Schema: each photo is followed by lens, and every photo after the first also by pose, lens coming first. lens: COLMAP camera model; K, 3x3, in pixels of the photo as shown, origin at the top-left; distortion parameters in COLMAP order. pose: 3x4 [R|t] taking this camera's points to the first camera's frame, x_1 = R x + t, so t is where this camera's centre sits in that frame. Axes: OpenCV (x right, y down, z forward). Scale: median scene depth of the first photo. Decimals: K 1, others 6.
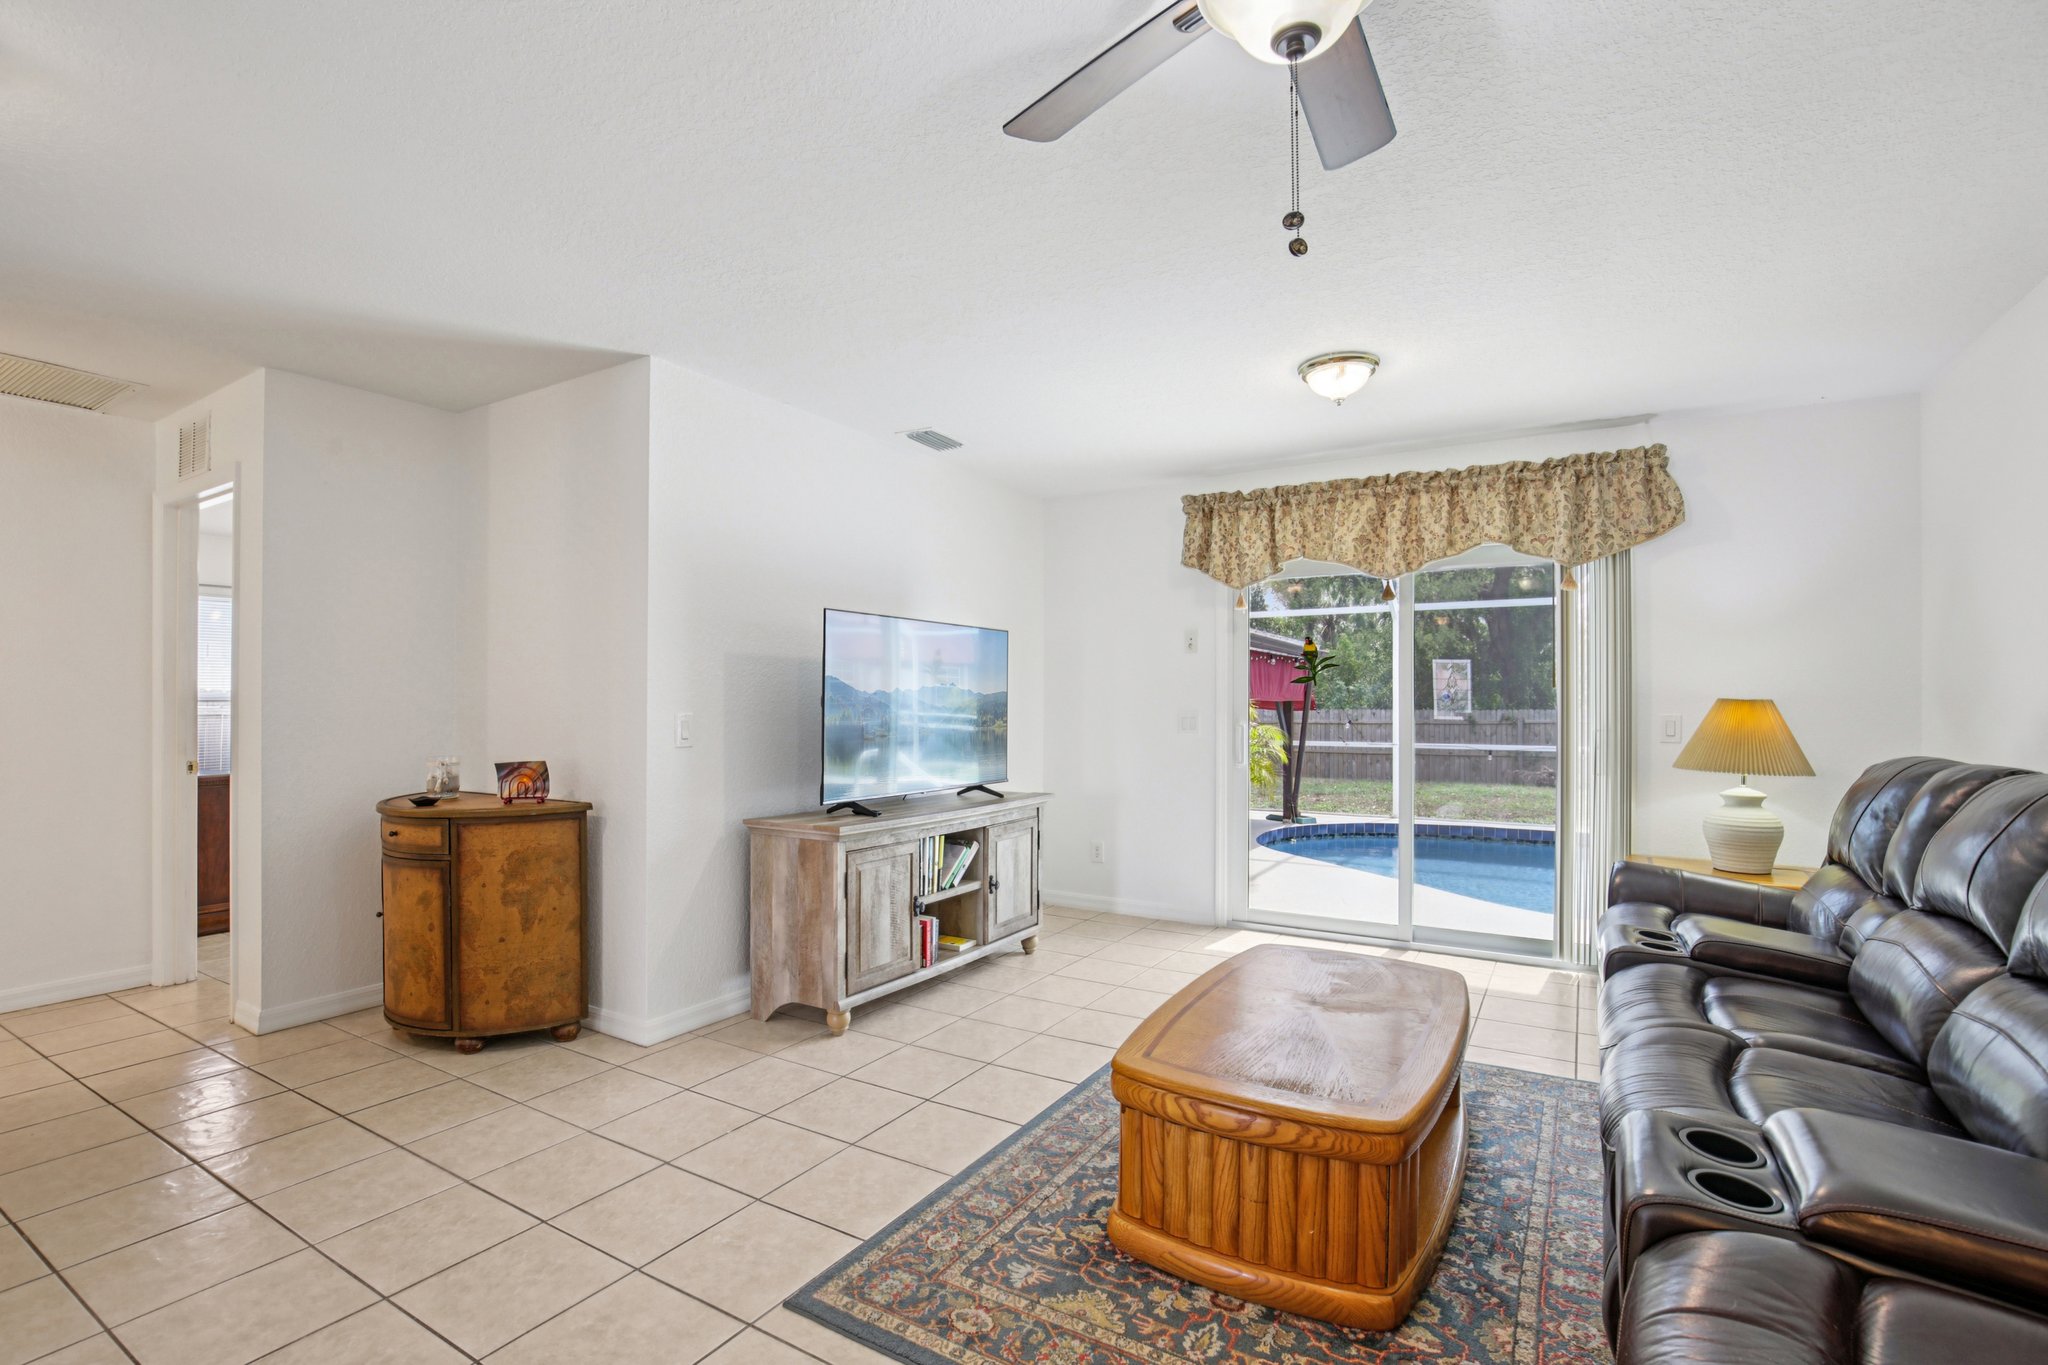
lens RADIAL K [[935.2, 0, 1025.9], [0, 935.2, 686.6], [0, 0, 1]] dist [-0.025981, 0.000538]
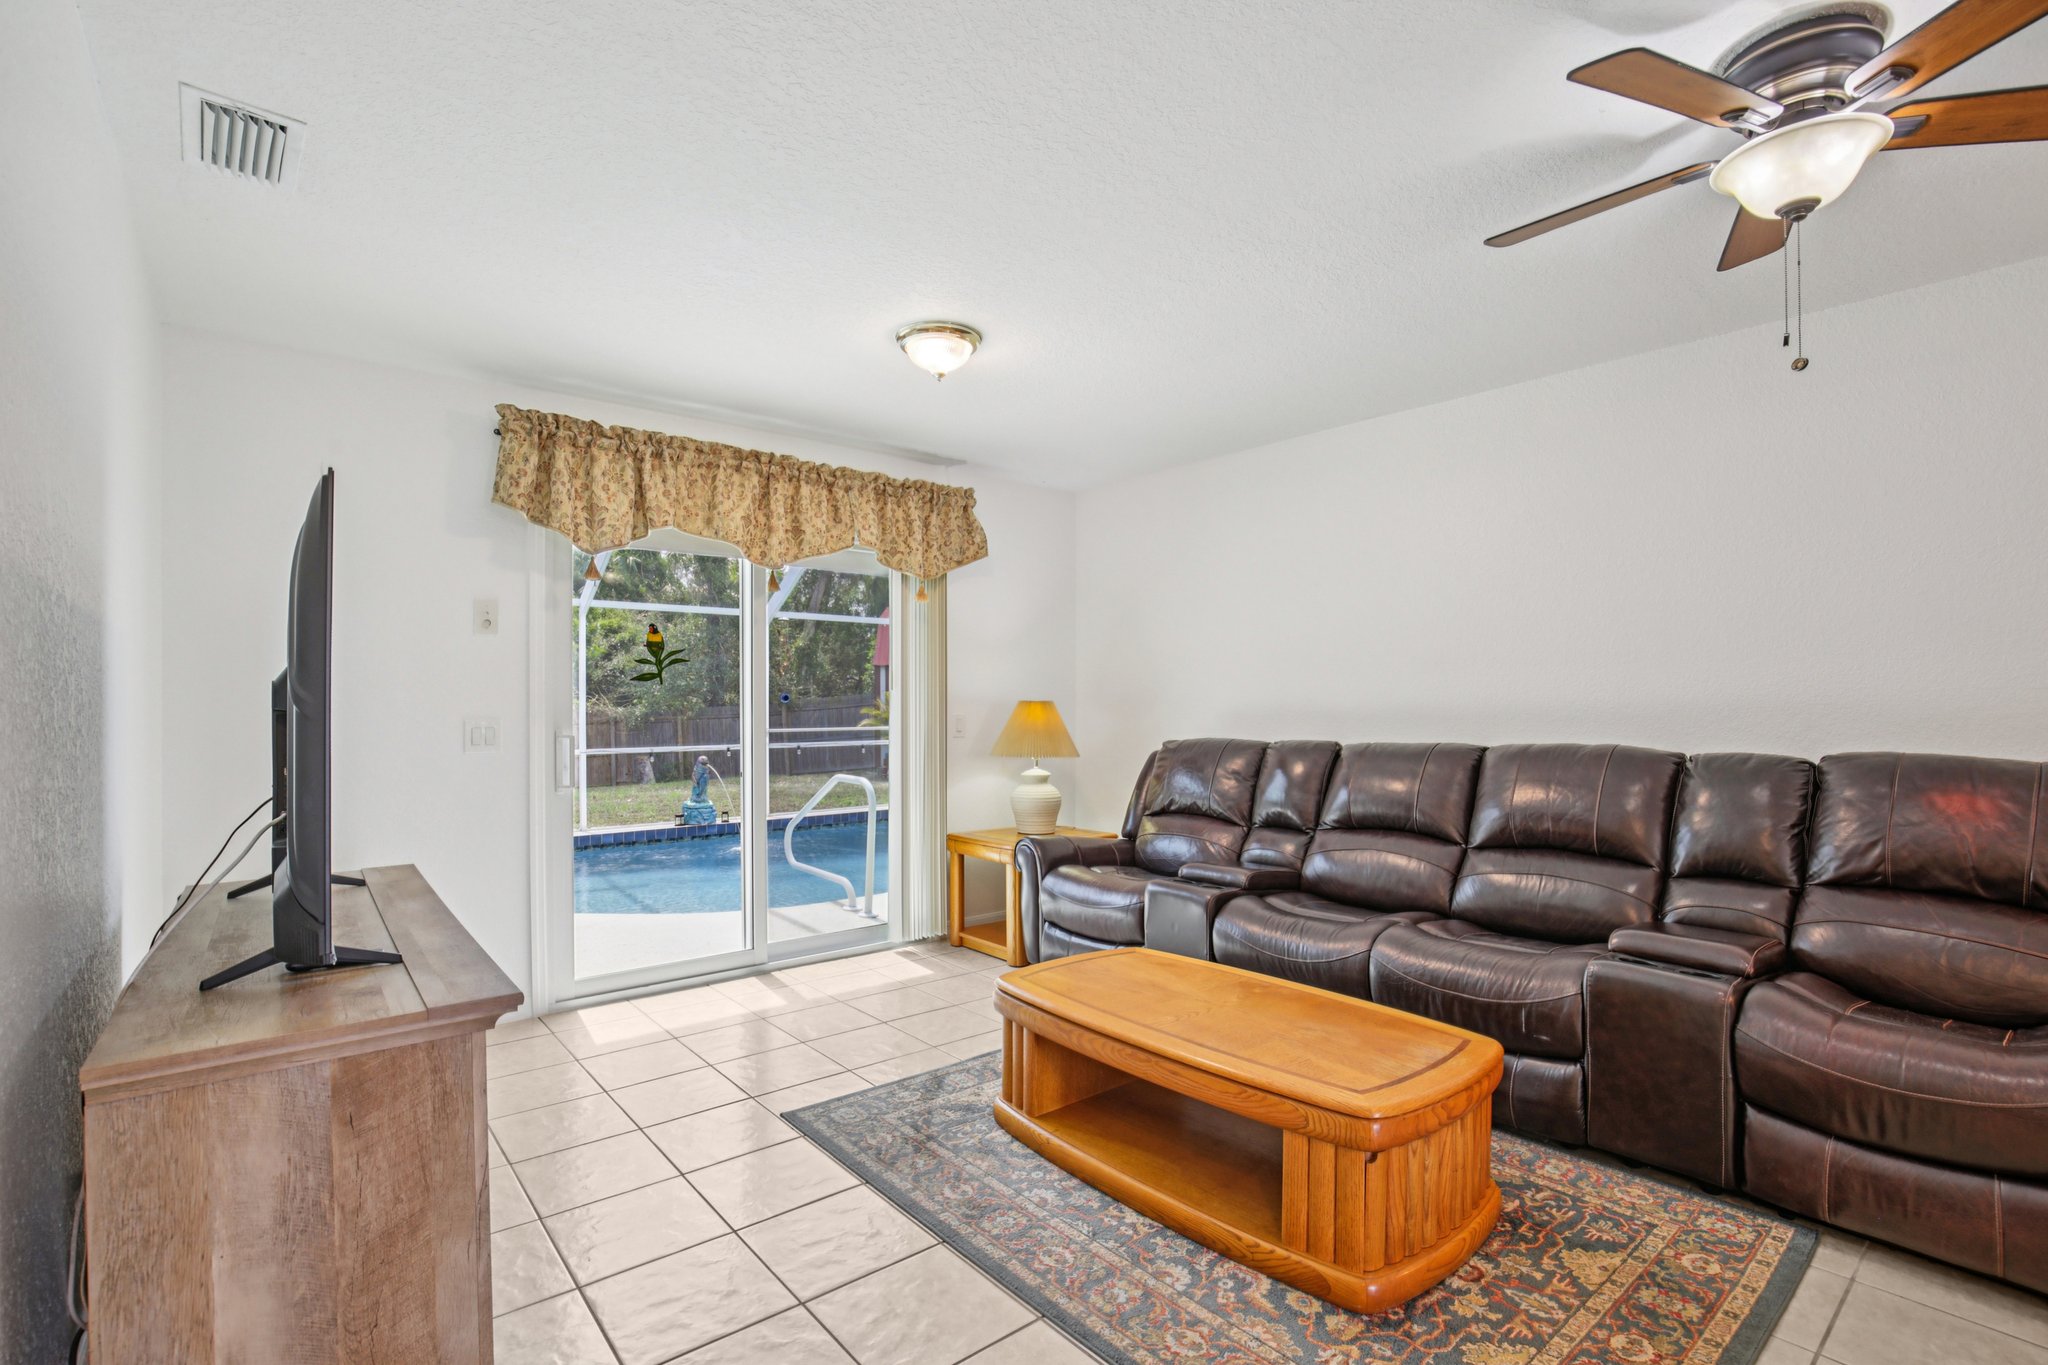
lens RADIAL K [[935.2, 0, 1020.5], [0, 935.2, 701.0], [0, 0, 1]] dist [-0.025981, 0.000538]
pose [[0.338384, 0.000667, 0.941008, -0.436576], [-0.010834, 0.999936, 0.003187, 0.009094], [-0.940946, -0.011273, 0.338370, 0.527710]]
